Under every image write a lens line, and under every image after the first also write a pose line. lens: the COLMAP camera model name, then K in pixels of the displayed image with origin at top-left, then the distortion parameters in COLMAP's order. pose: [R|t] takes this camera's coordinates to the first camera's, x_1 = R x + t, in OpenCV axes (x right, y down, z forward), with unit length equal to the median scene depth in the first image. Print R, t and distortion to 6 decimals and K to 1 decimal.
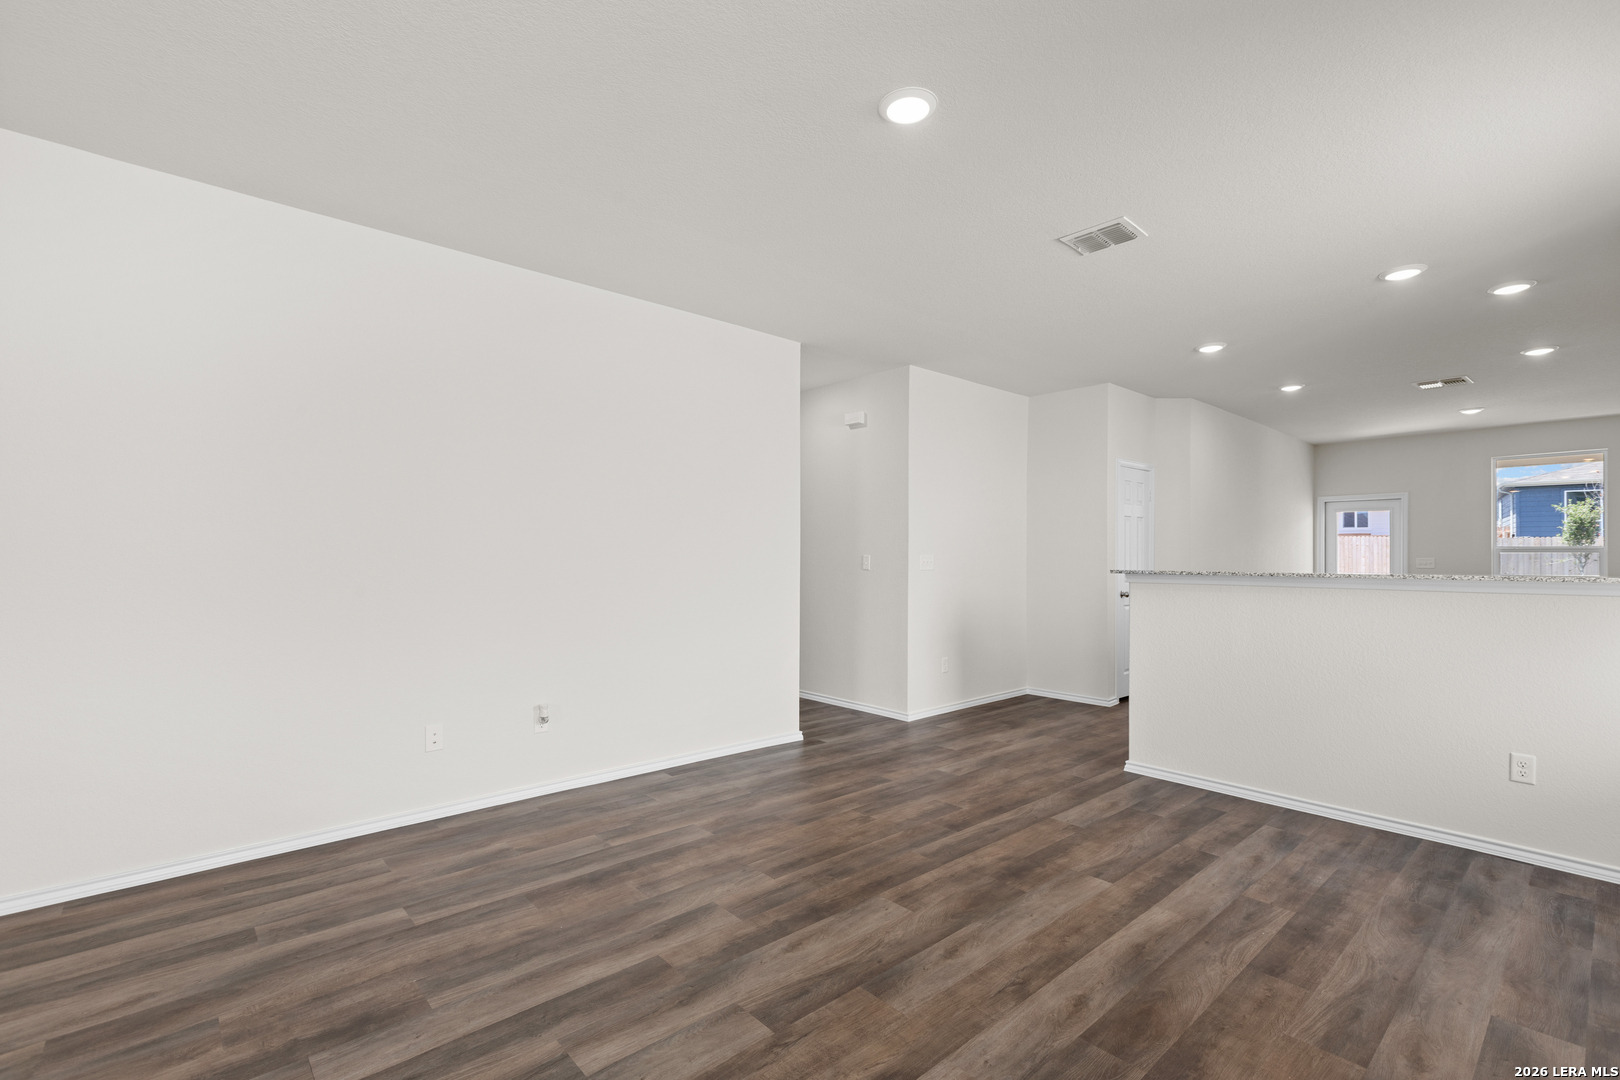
lens RADIAL K [[726.1, 0, 805.9], [0, 726.1, 547.4], [0, 0, 1]] dist [-0.000380, -0.000716]
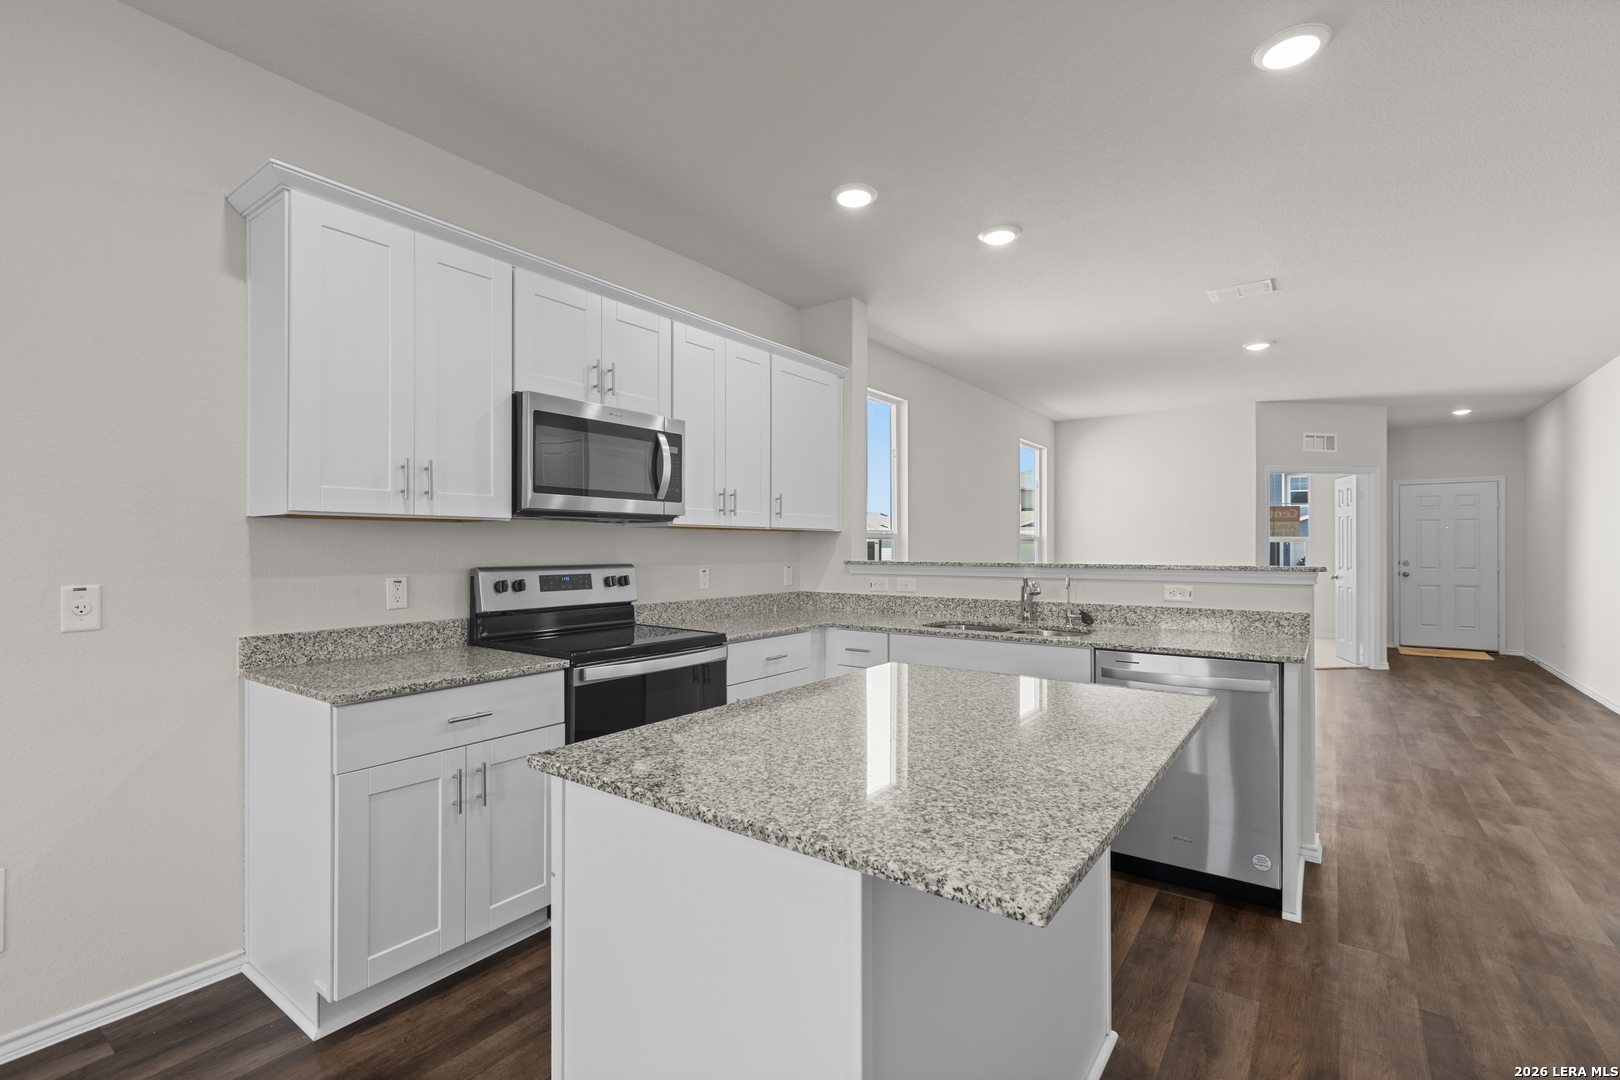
lens RADIAL K [[726.1, 0, 805.9], [0, 726.1, 547.4], [0, 0, 1]] dist [-0.000380, -0.000716]
pose [[-0.976565, -0.001572, -0.215218, 1.608500], [0.001721, 0.999884, -0.015113, 0.031029], [0.215217, -0.015129, -0.976449, 2.349825]]
